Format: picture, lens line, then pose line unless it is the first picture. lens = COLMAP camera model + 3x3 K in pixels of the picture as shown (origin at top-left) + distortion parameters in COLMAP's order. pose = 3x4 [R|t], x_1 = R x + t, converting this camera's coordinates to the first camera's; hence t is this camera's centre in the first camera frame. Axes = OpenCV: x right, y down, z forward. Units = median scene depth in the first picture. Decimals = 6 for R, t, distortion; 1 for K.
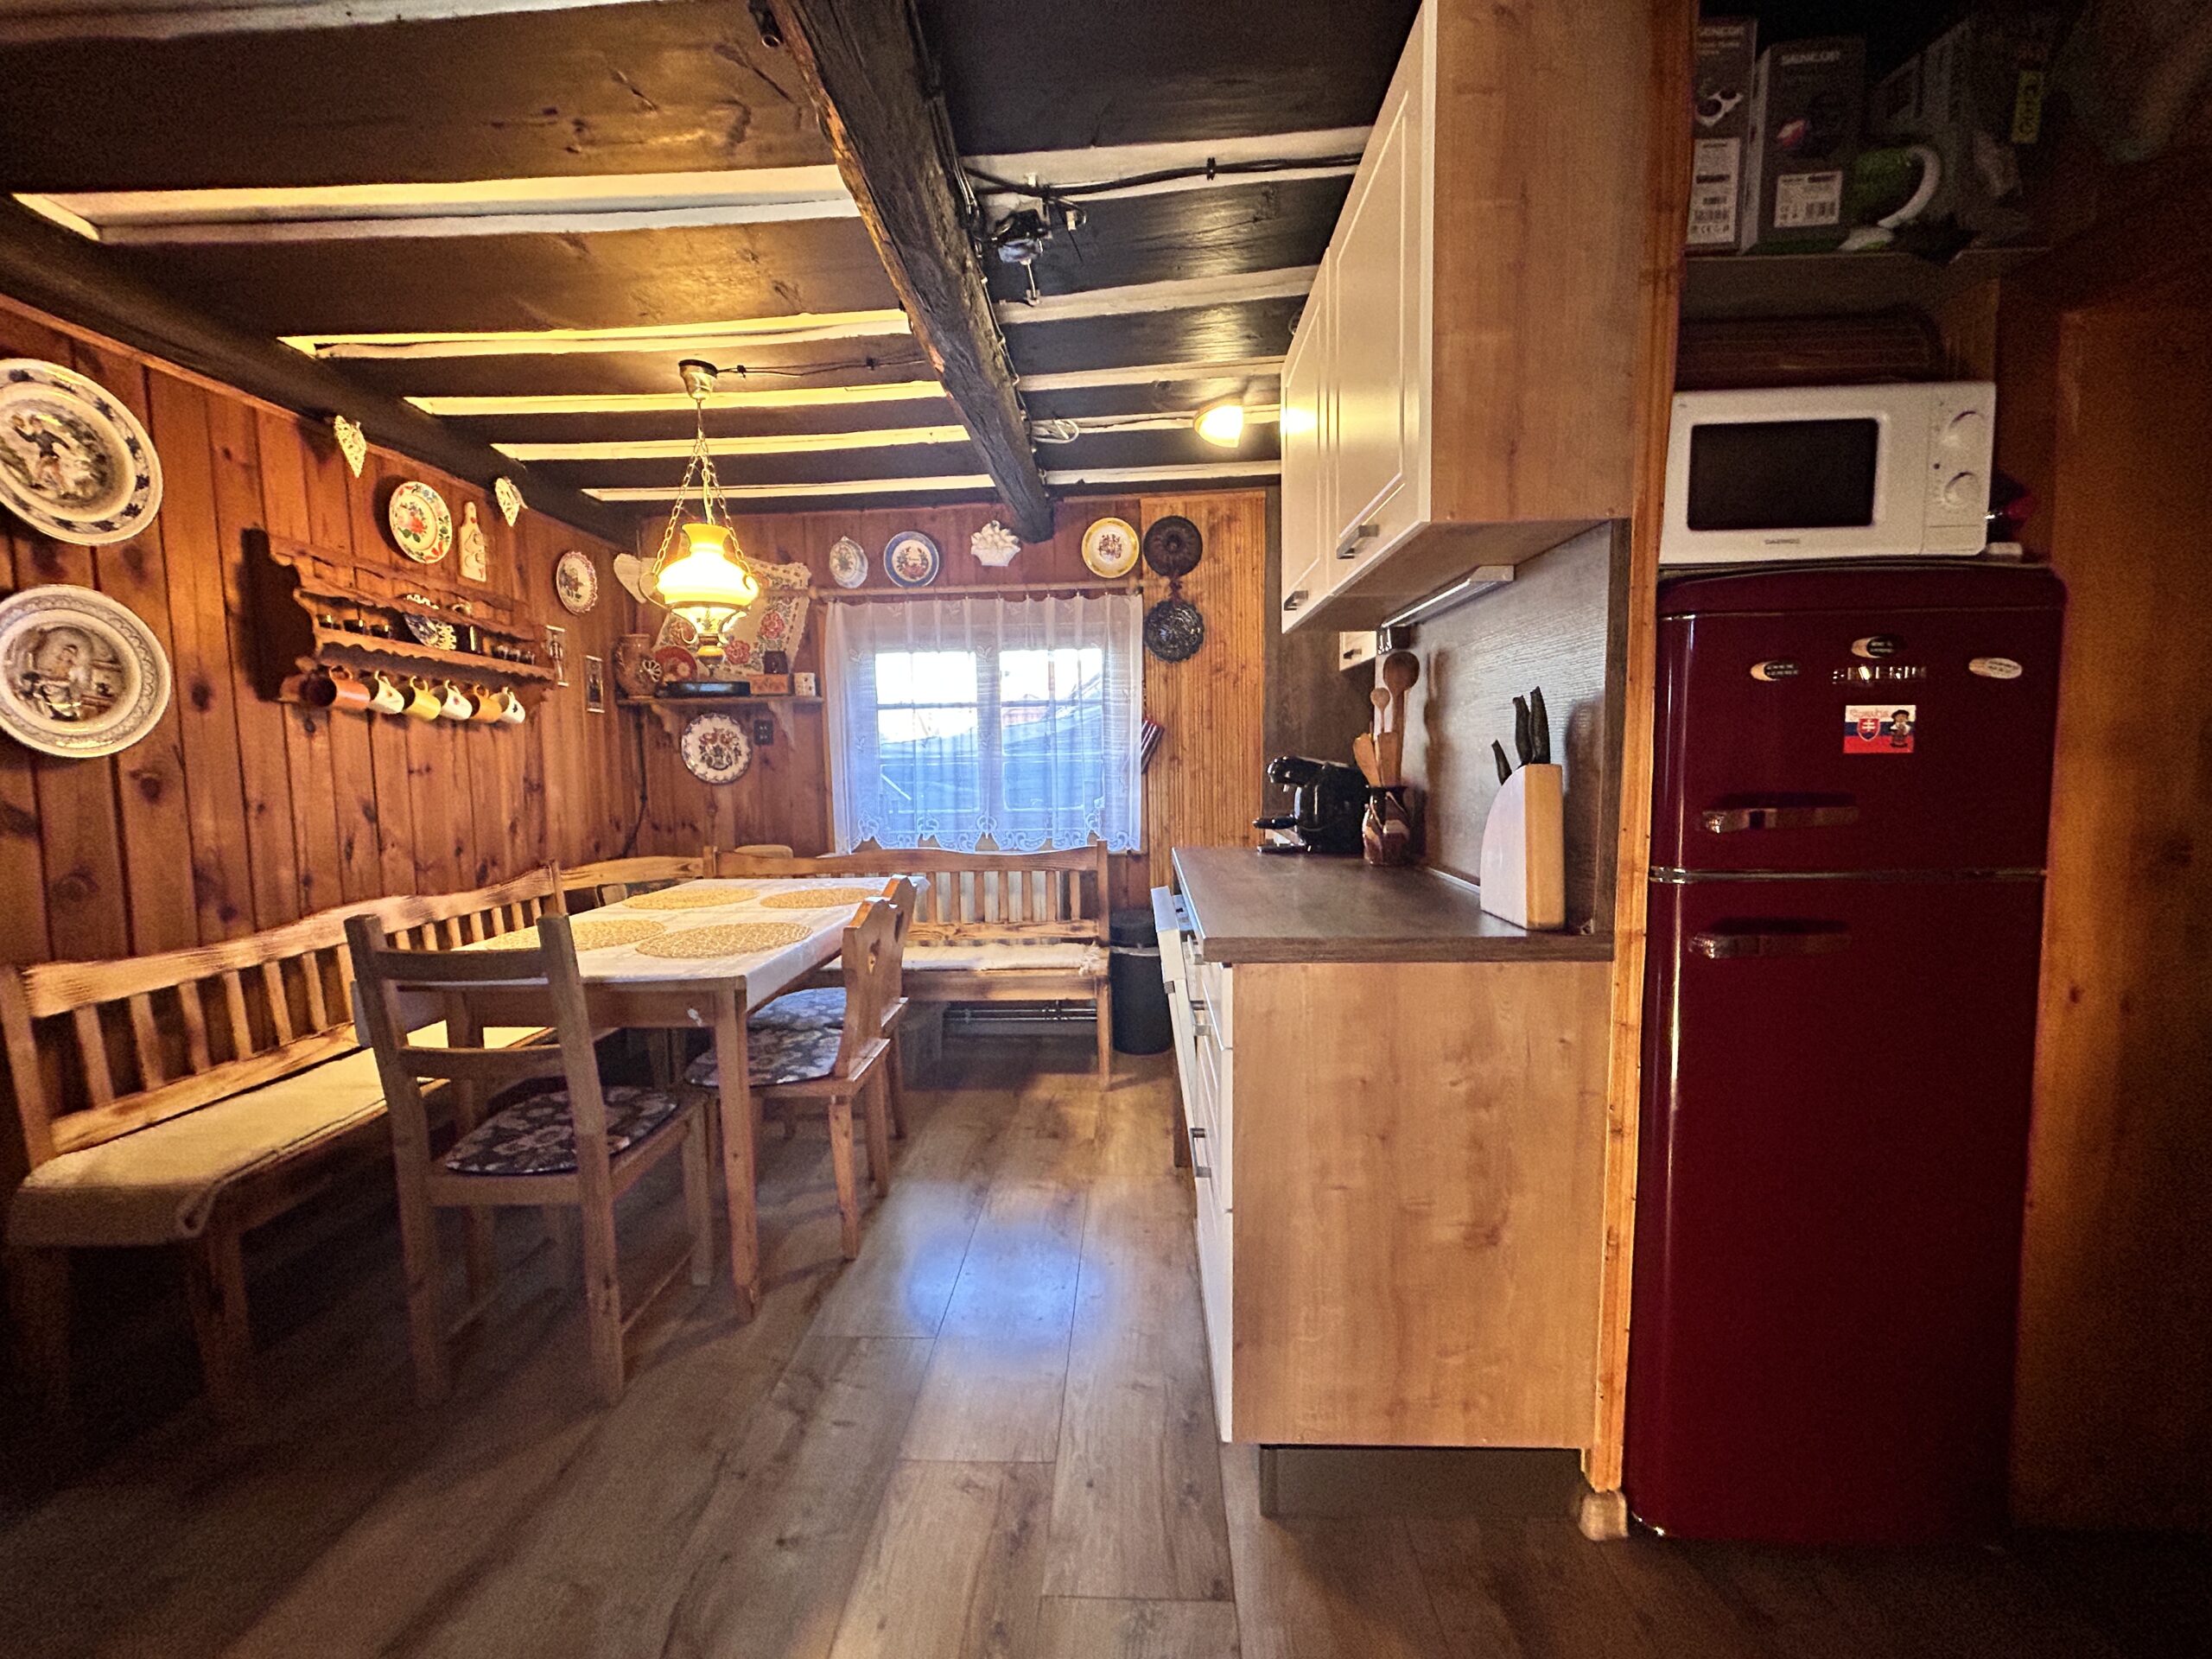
lens RADIAL K [[883.9, 0, 1105.3], [0, 883.9, 827.6], [0, 0, 1]] dist [-0.005749, 0.000860]
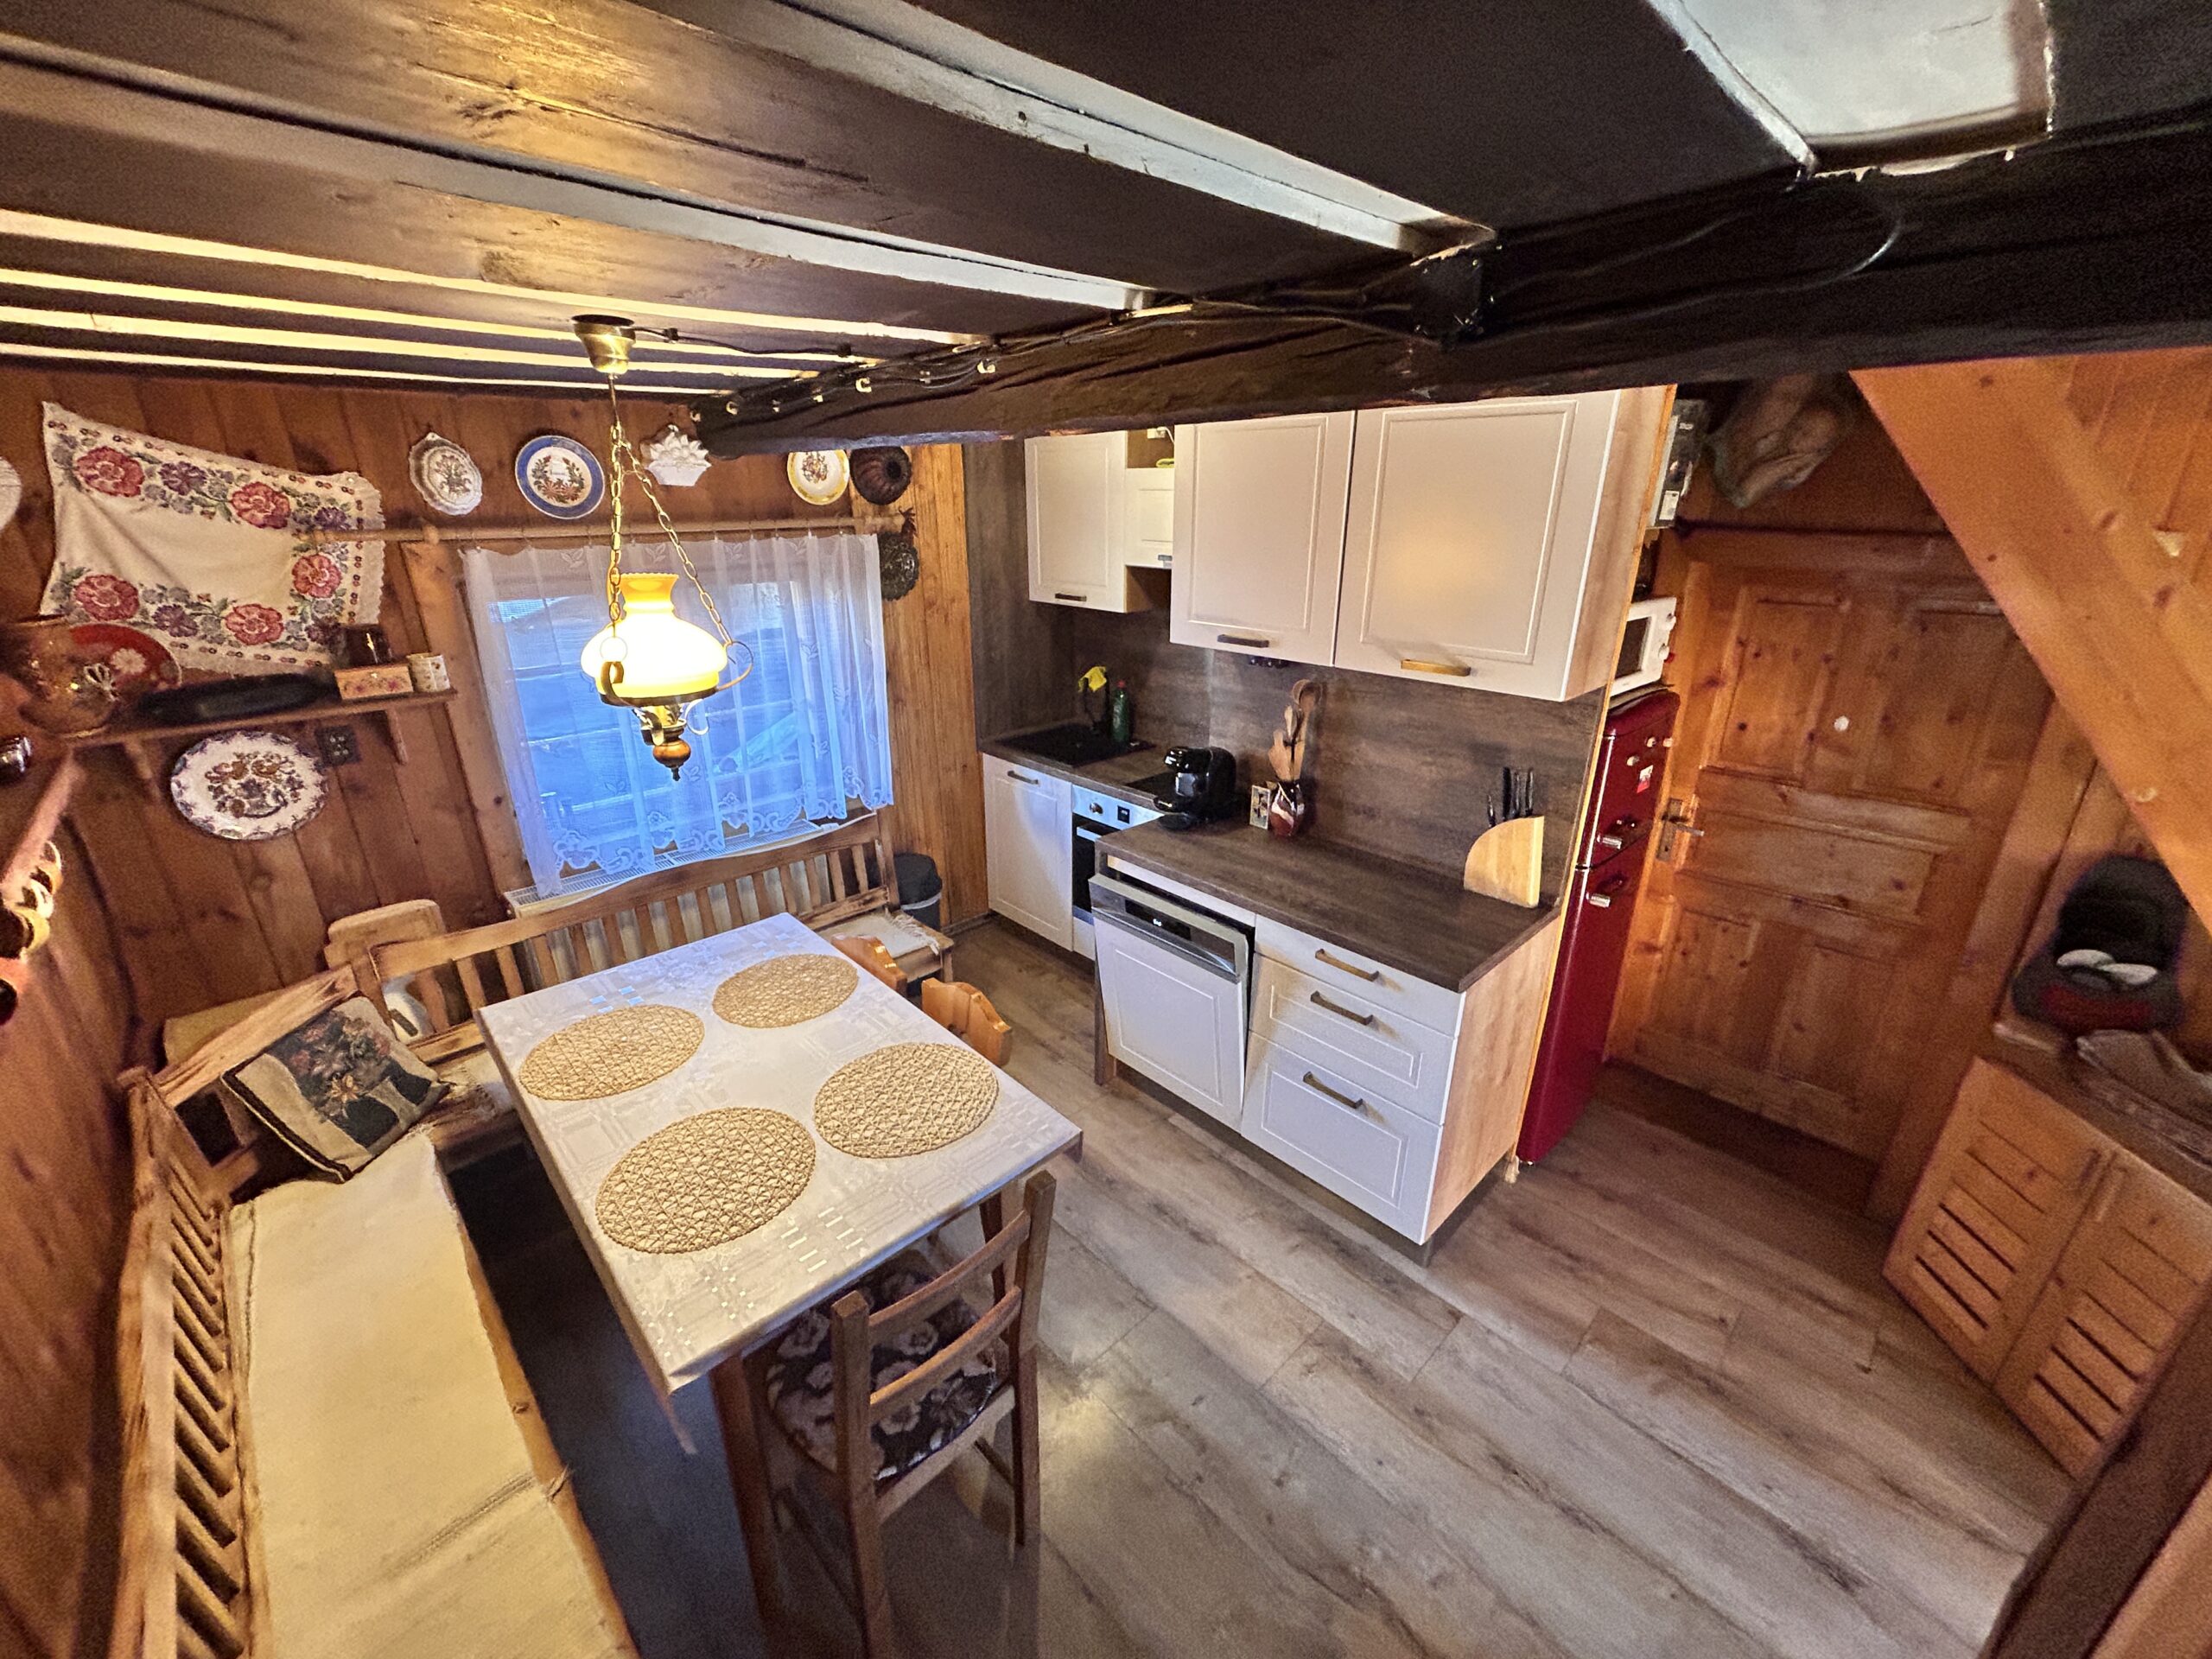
lens RADIAL K [[883.9, 0, 1105.8], [0, 883.9, 829.5], [0, 0, 1]] dist [-0.005749, 0.000860]
pose [[0.698846, -0.238510, 0.674334, -0.454777], [0.050094, 0.956772, 0.286492, -0.210910], [-0.713516, -0.166434, 0.680585, 0.155436]]
